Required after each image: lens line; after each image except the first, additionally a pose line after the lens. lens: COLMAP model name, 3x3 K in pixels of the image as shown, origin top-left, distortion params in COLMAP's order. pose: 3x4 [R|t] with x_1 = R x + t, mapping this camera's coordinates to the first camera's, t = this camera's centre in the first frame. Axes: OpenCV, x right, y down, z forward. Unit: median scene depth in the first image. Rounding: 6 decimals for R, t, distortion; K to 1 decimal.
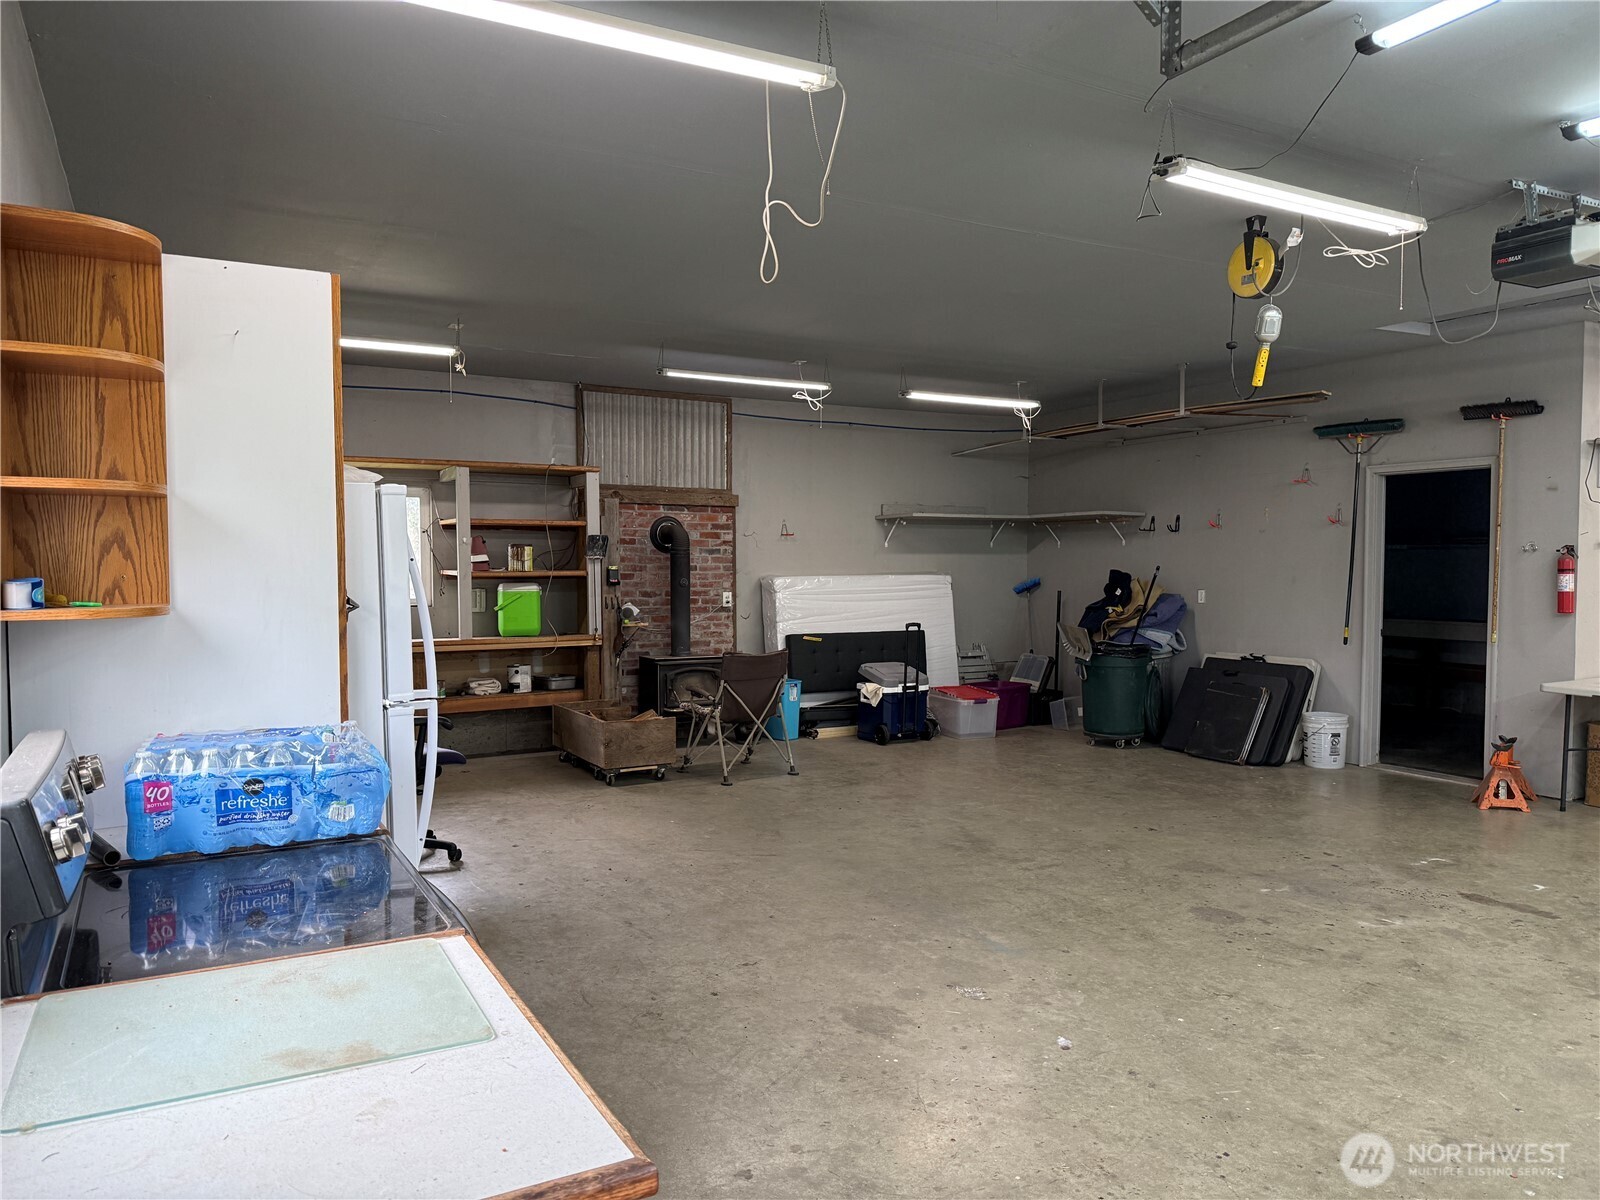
lens RADIAL K [[1117.3, 0, 797.2], [0, 1117.3, 603.1], [0, 0, 1]] dist [0.051118, -0.067233]
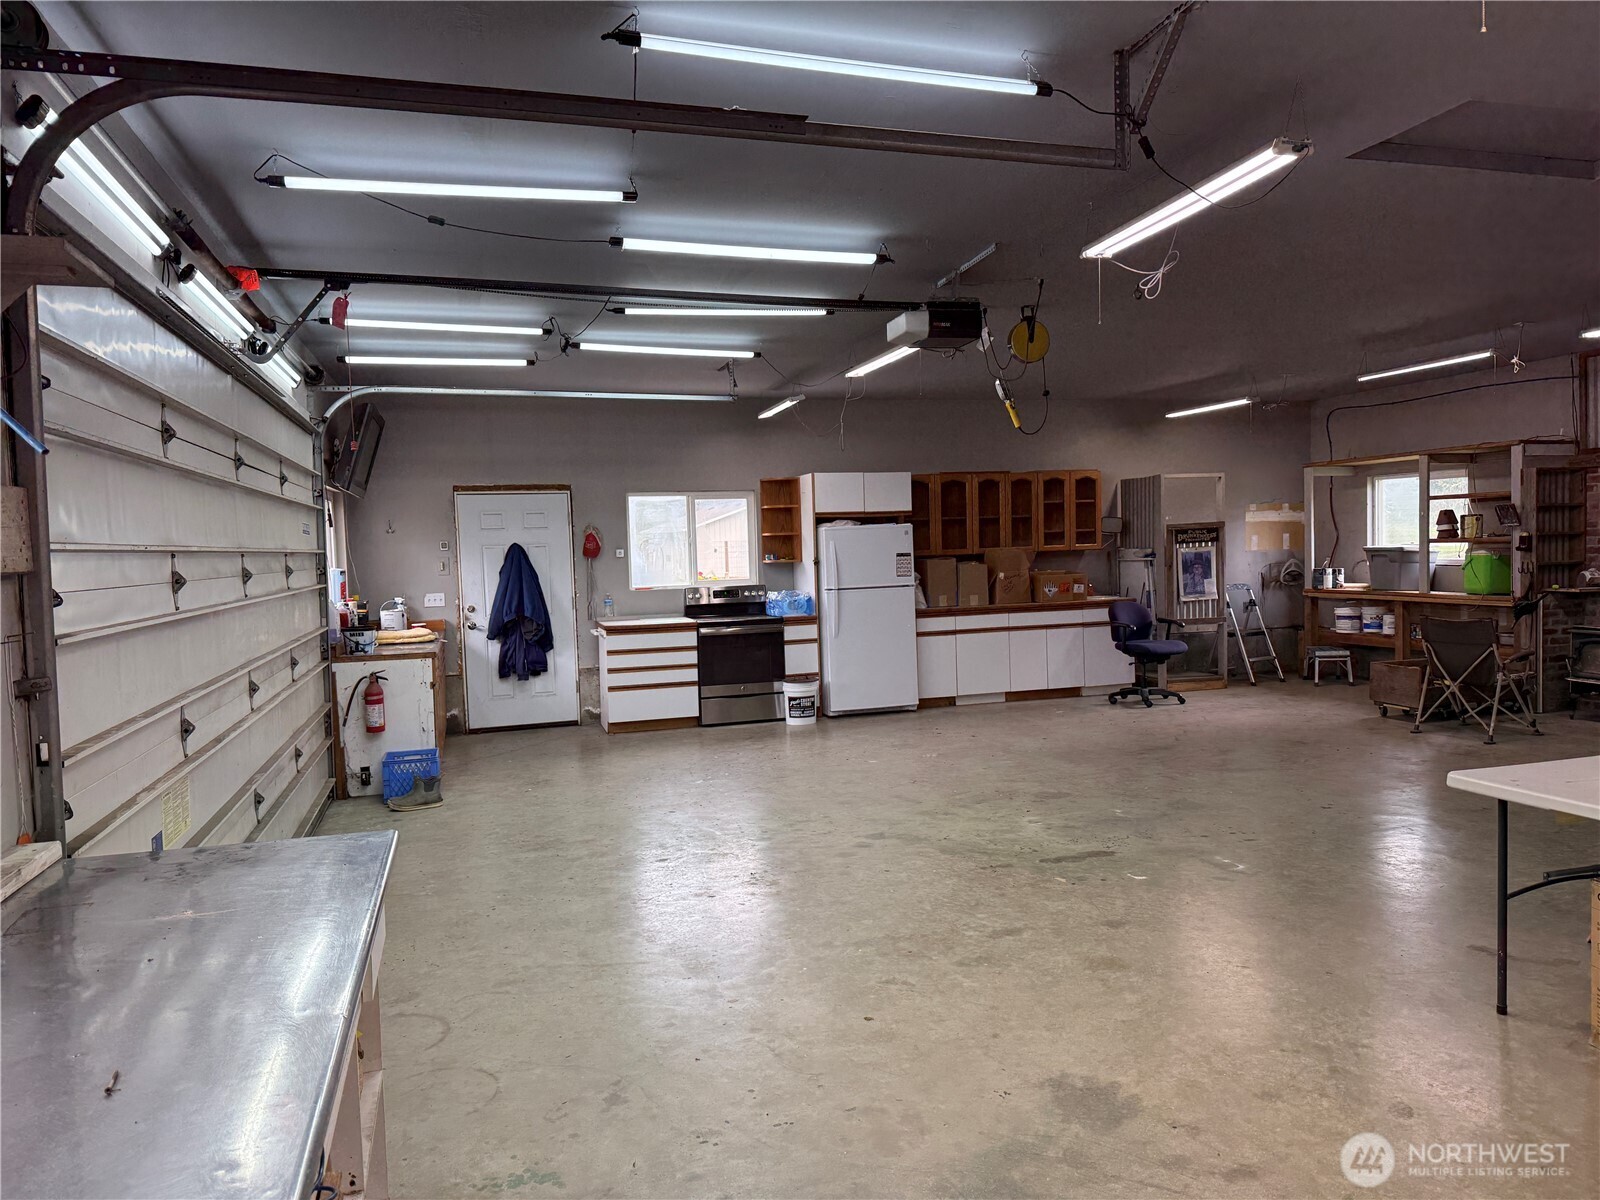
lens RADIAL K [[1117.3, 0, 797.1], [0, 1117.3, 601.1], [0, 0, 1]] dist [0.051118, -0.067233]
pose [[-0.234557, 0.055215, -0.970533, 1.768895], [-0.006850, 0.998267, 0.058448, -0.046402], [0.972078, 0.020357, -0.233773, 0.992678]]
